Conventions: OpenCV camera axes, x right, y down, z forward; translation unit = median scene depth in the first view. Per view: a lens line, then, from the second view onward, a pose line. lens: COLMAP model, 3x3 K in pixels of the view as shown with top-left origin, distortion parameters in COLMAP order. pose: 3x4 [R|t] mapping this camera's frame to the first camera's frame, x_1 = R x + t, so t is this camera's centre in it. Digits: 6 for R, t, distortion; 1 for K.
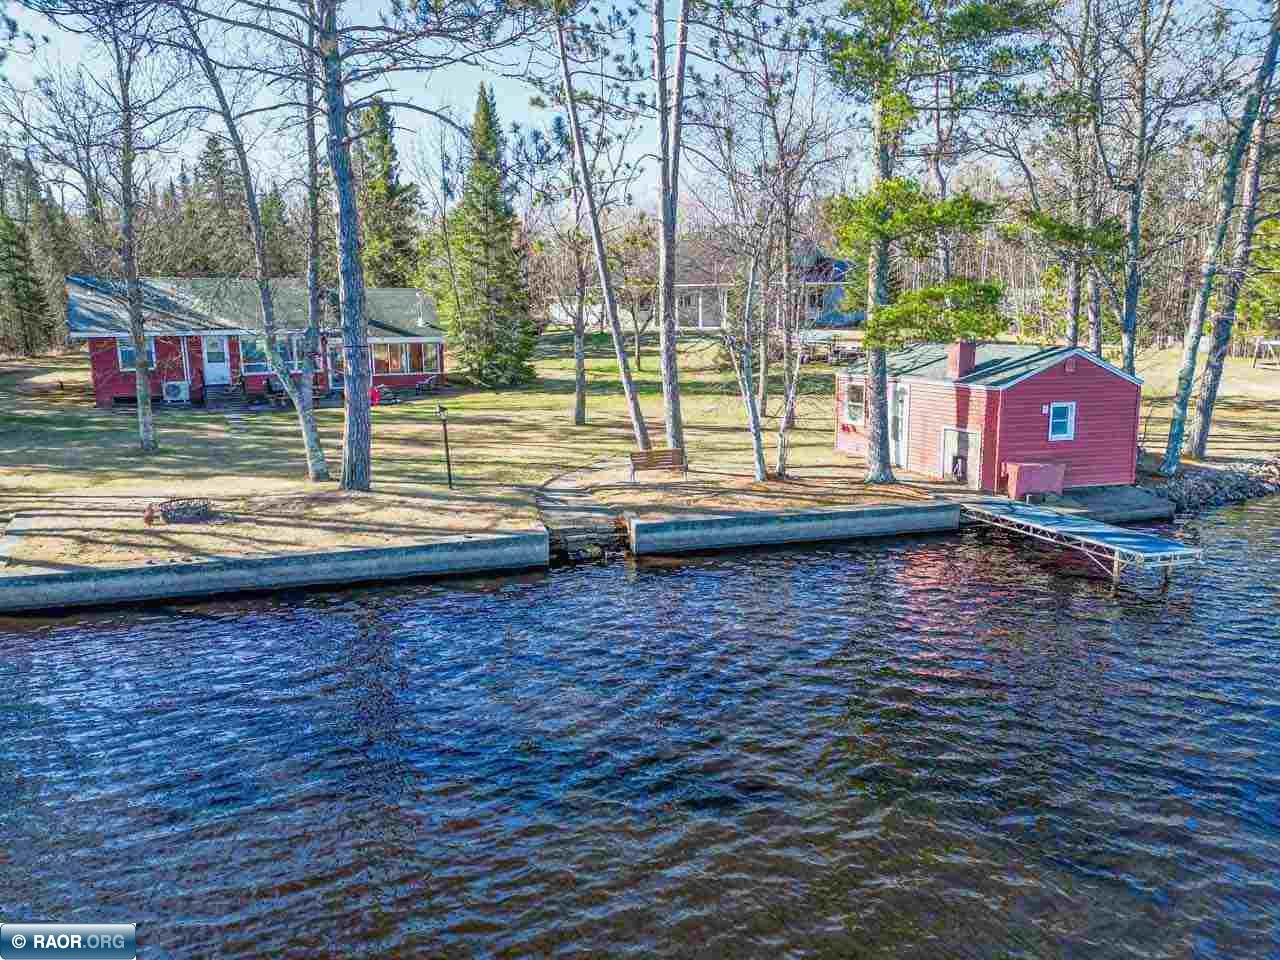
lens RADIAL K [[885.7, 0, 640.0], [0, 885.7, 480.0], [0, 0, 1]] dist [0.021433, -0.004381]
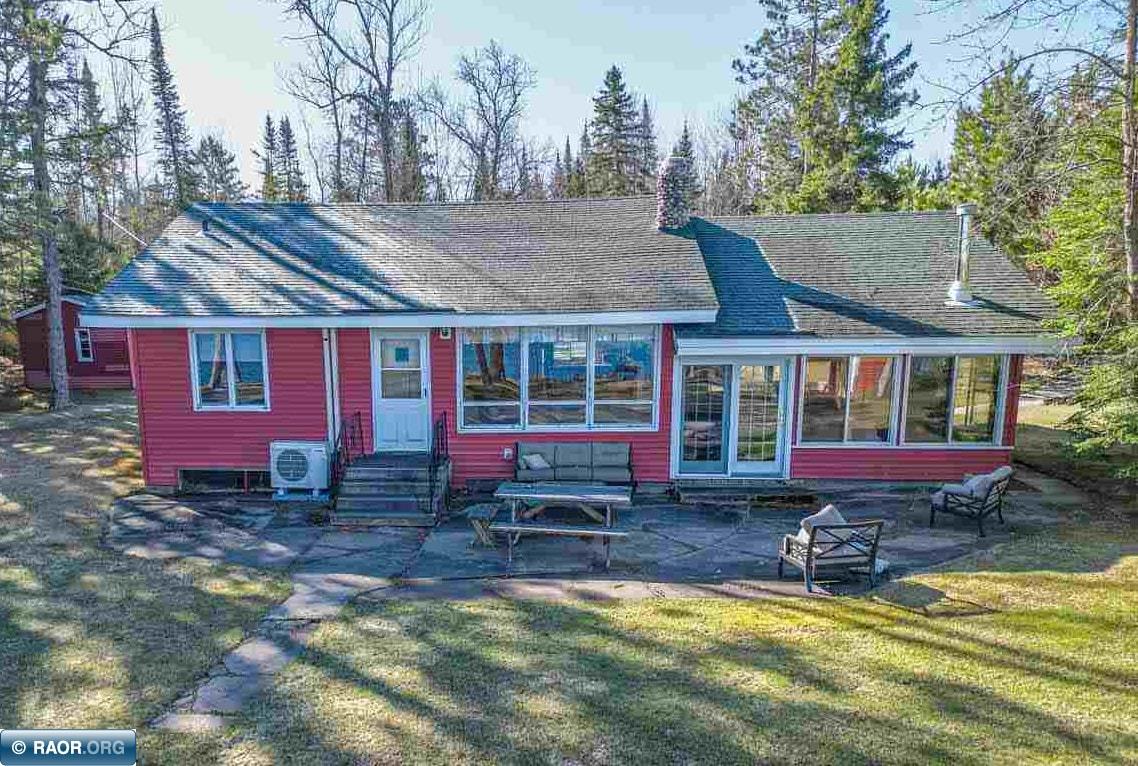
lens RADIAL K [[871.9, 0, 496.7], [0, 871.9, 471.8], [0, 0, 1]] dist [0.040909, -0.000468]
pose [[0.821386, 0.100517, -0.561446, -0.220123], [-0.105727, 0.994122, 0.023304, -0.112600], [0.560488, 0.040218, 0.827185, 0.705101]]
